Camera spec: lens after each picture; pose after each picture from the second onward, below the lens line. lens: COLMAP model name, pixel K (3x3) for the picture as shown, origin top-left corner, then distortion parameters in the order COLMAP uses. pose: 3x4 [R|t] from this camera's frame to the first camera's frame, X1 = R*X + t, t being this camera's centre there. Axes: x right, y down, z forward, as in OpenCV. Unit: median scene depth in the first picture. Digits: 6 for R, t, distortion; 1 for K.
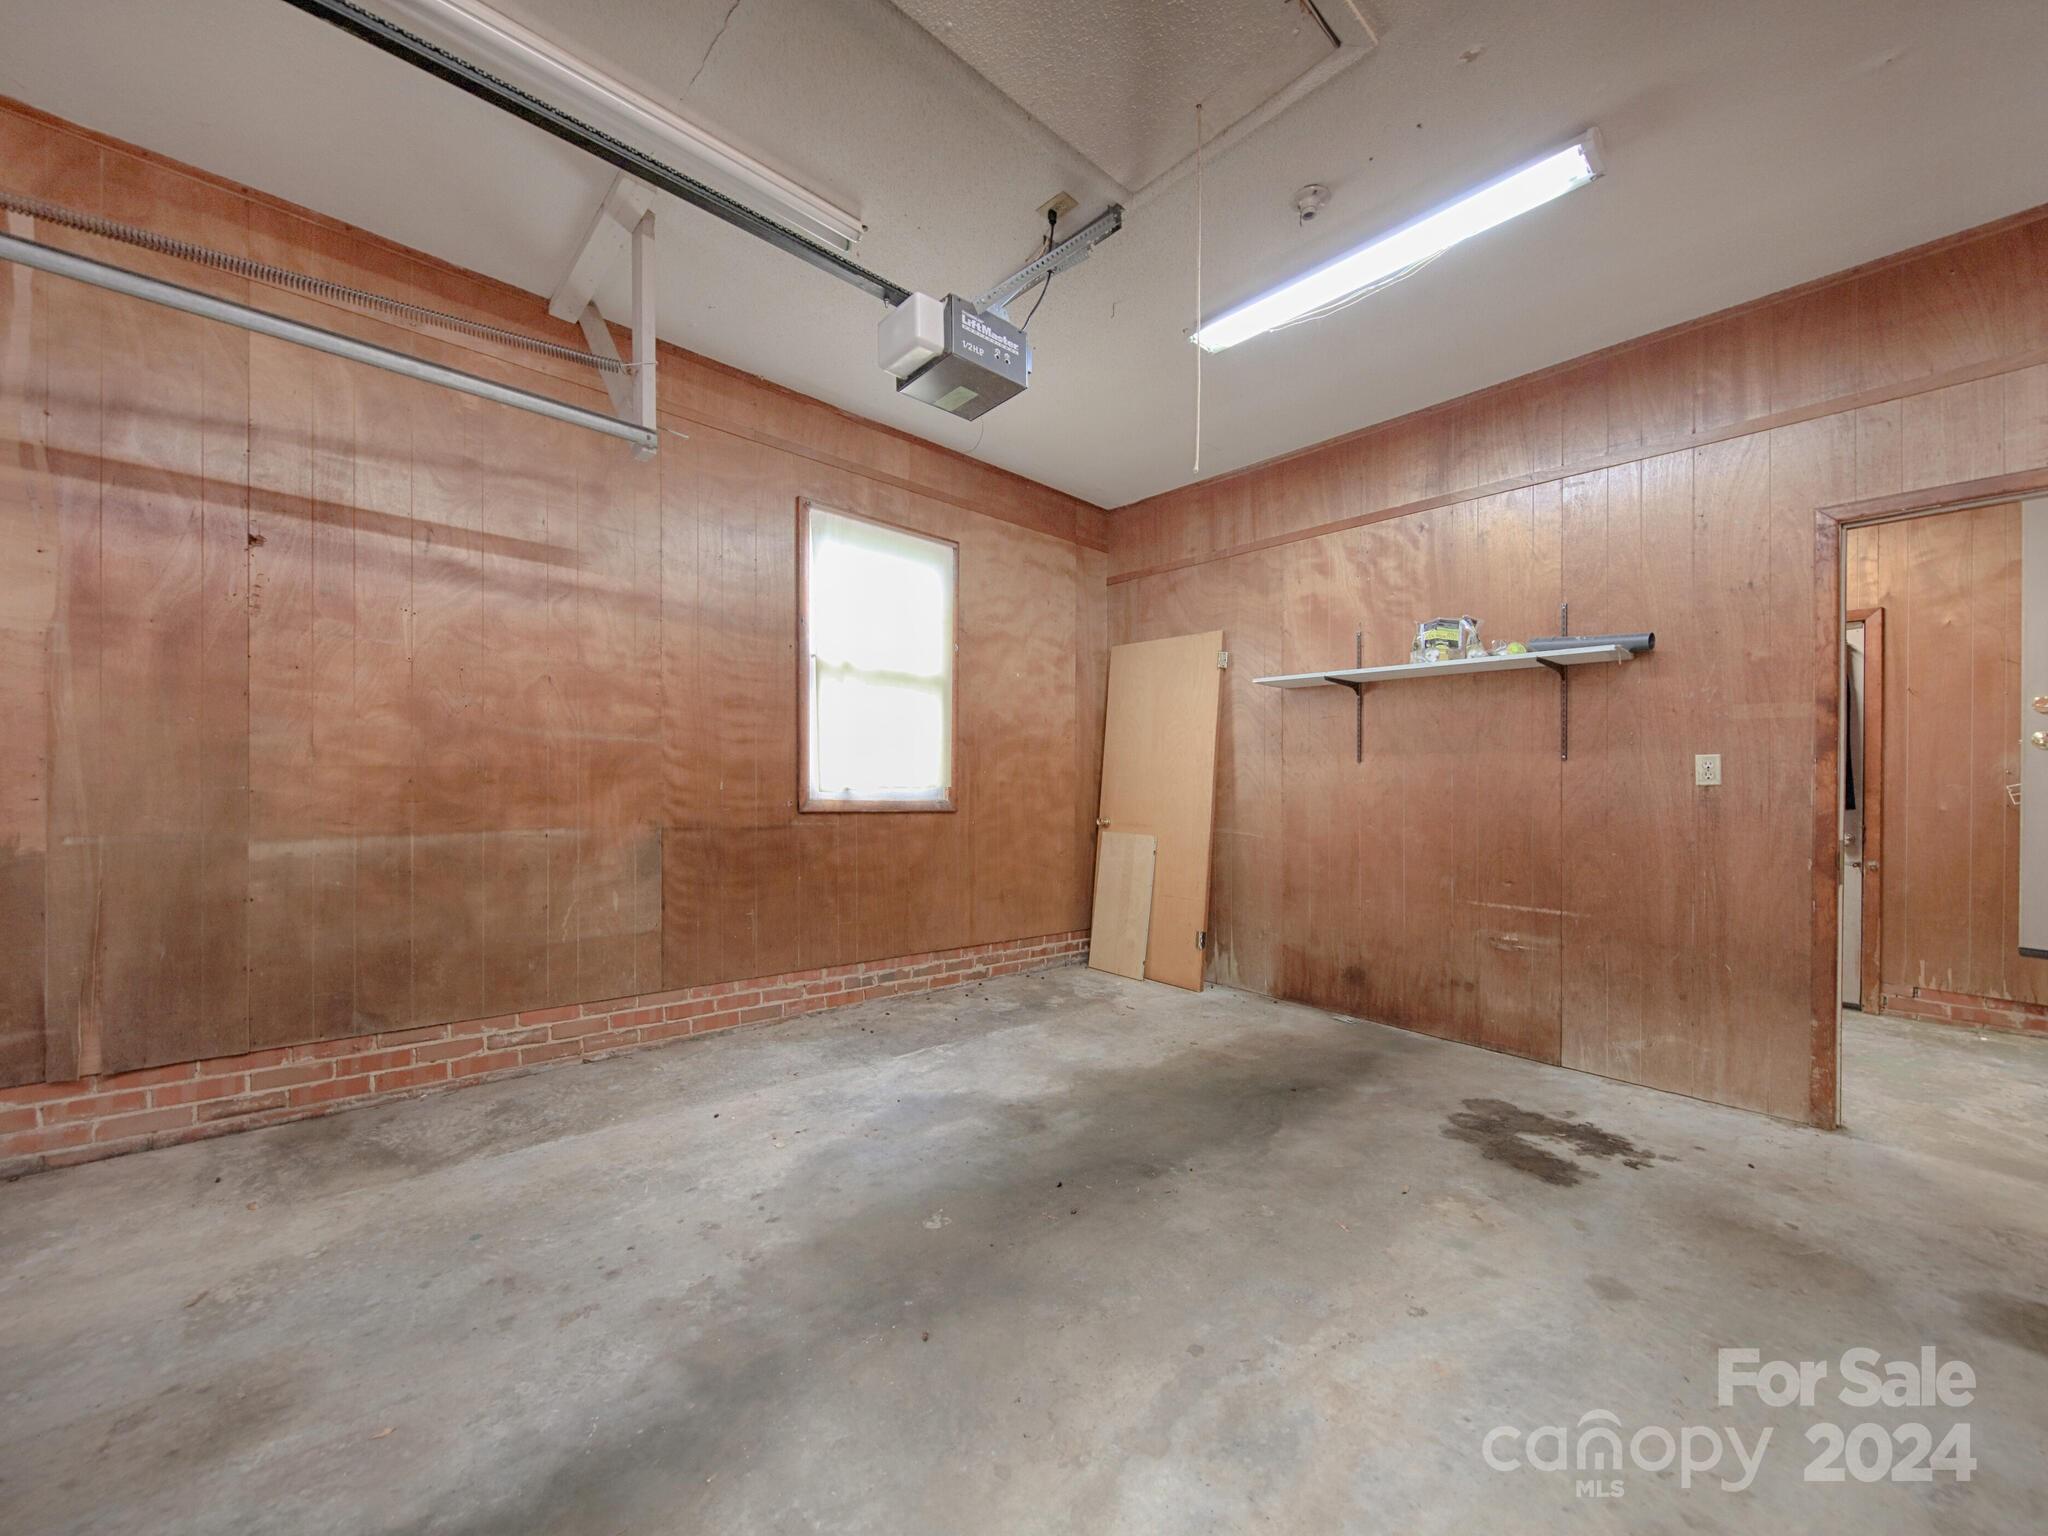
lens RADIAL K [[775.4, 0, 1012.2], [0, 775.4, 779.0], [0, 0, 1]] dist [0.006004, -0.000867]
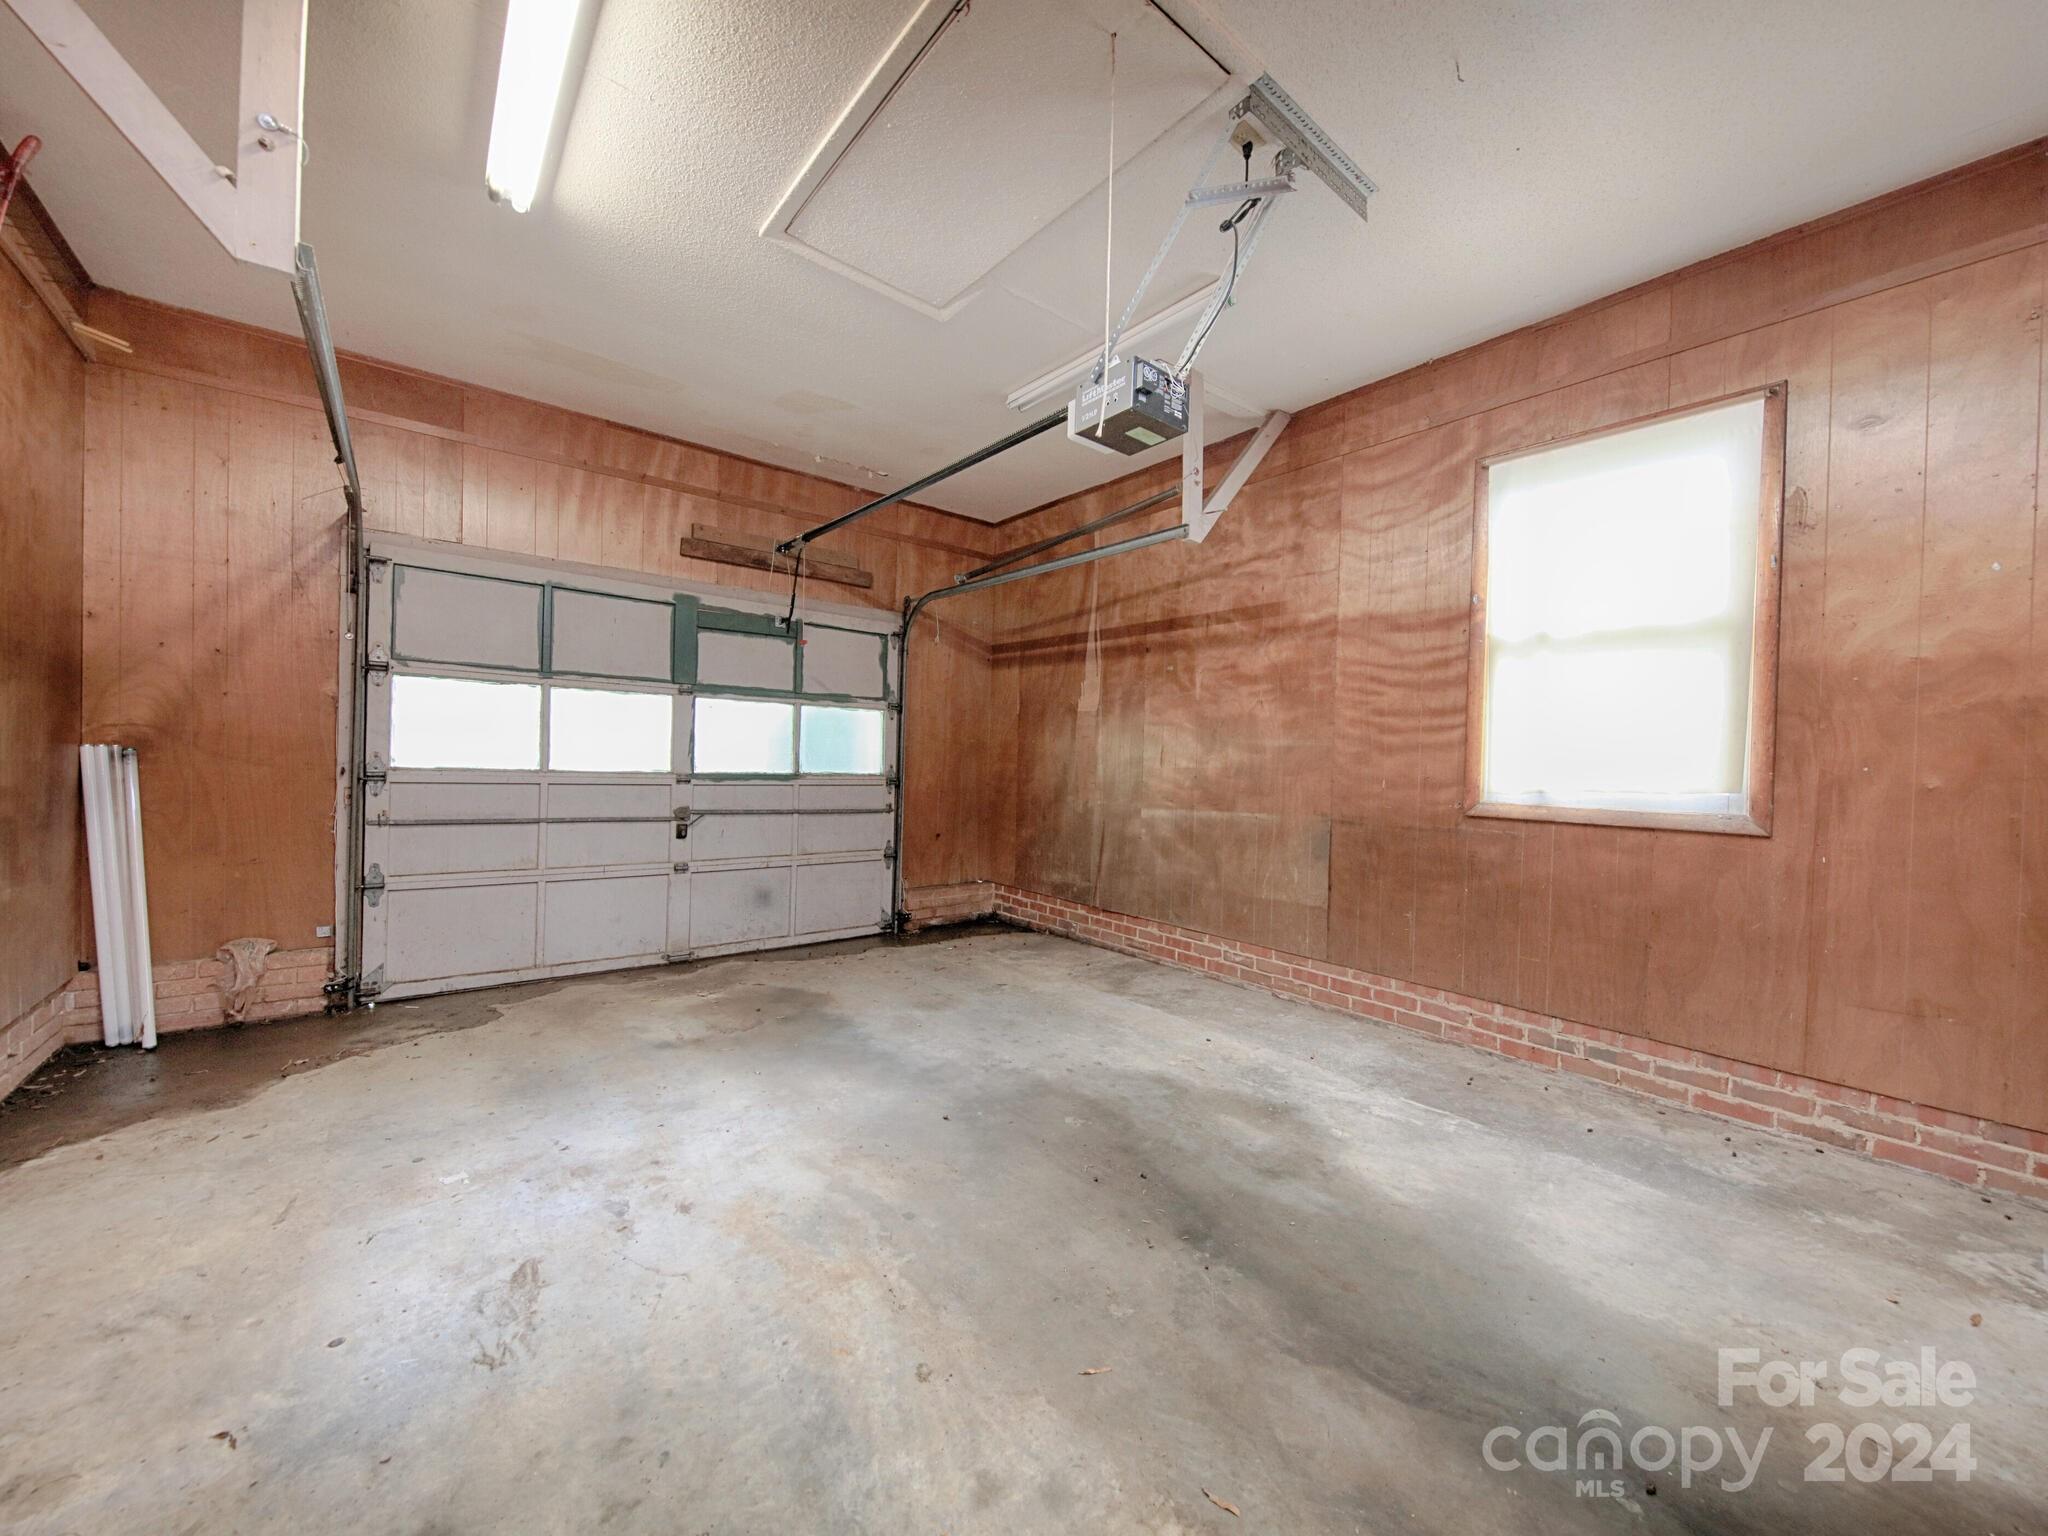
lens RADIAL K [[775.4, 0, 1013.2], [0, 775.4, 772.6], [0, 0, 1]] dist [0.006004, -0.000867]
pose [[-0.044790, -0.007566, -0.998968, 0.704455], [-0.017852, 0.999818, -0.006772, 0.009237], [0.998837, 0.017530, -0.044917, 0.572016]]
